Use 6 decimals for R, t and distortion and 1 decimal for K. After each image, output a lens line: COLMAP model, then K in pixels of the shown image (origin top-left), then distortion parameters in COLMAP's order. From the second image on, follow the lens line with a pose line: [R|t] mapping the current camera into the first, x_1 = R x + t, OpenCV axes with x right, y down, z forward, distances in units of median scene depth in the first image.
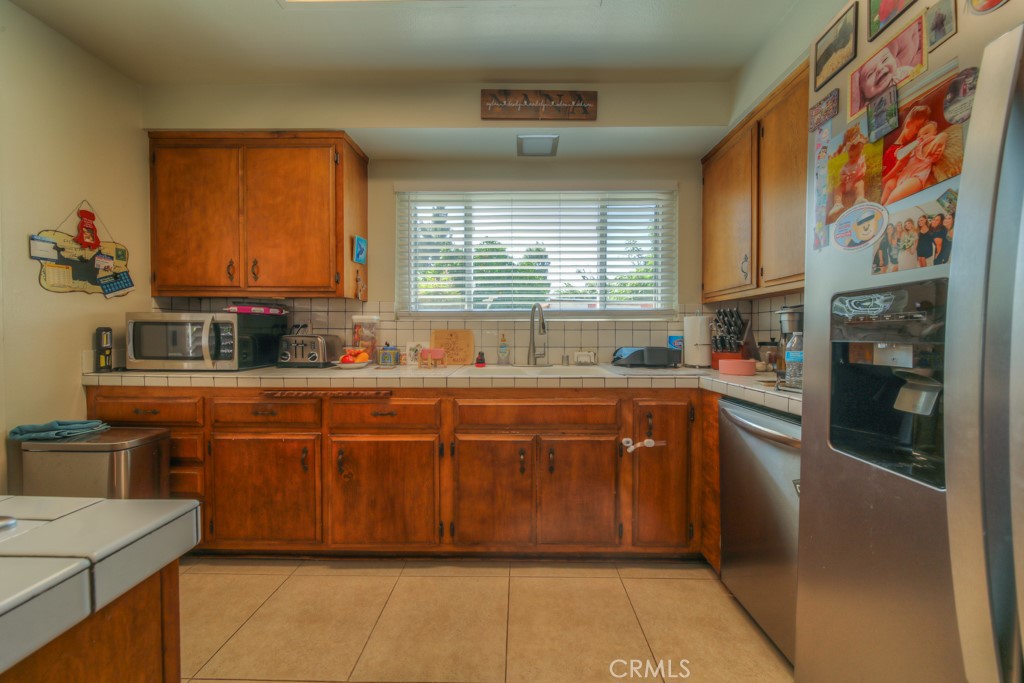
lens RADIAL K [[361.5, 0, 516.0], [0, 361.5, 340.9], [0, 0, 1]] dist [-0.001481, -0.000317]
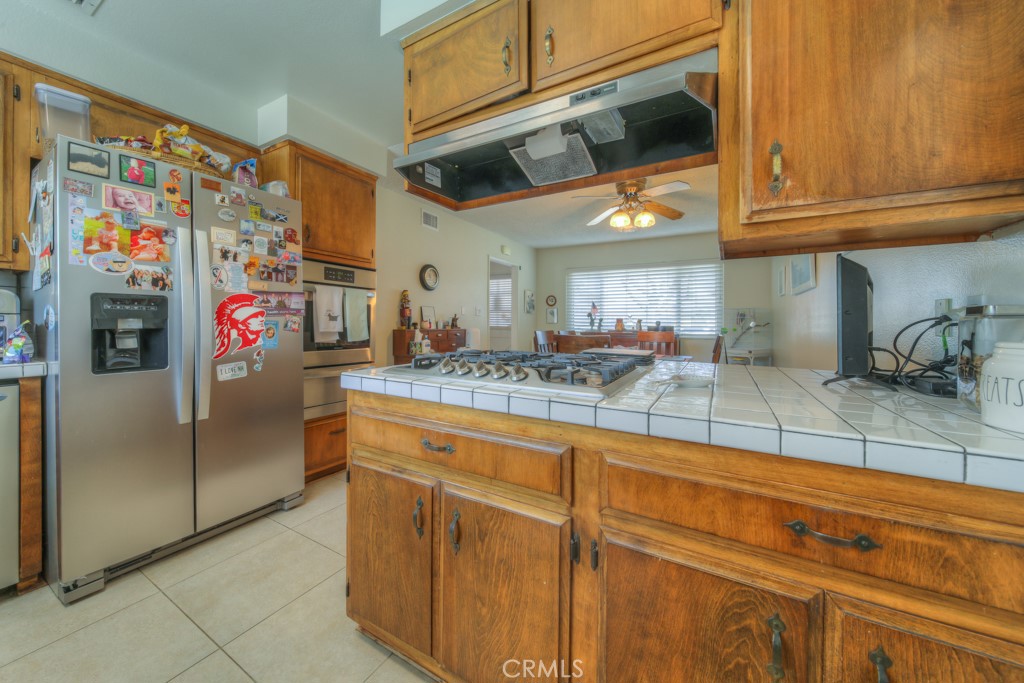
lens RADIAL K [[365.5, 0, 514.4], [0, 365.5, 323.6], [0, 0, 1]] dist [-0.000755, -0.000236]
pose [[-0.877052, -0.011369, 0.480262, -0.880575], [-0.000139, 0.999726, 0.023412, -0.006789], [-0.480396, 0.020467, -0.876813, 0.729416]]
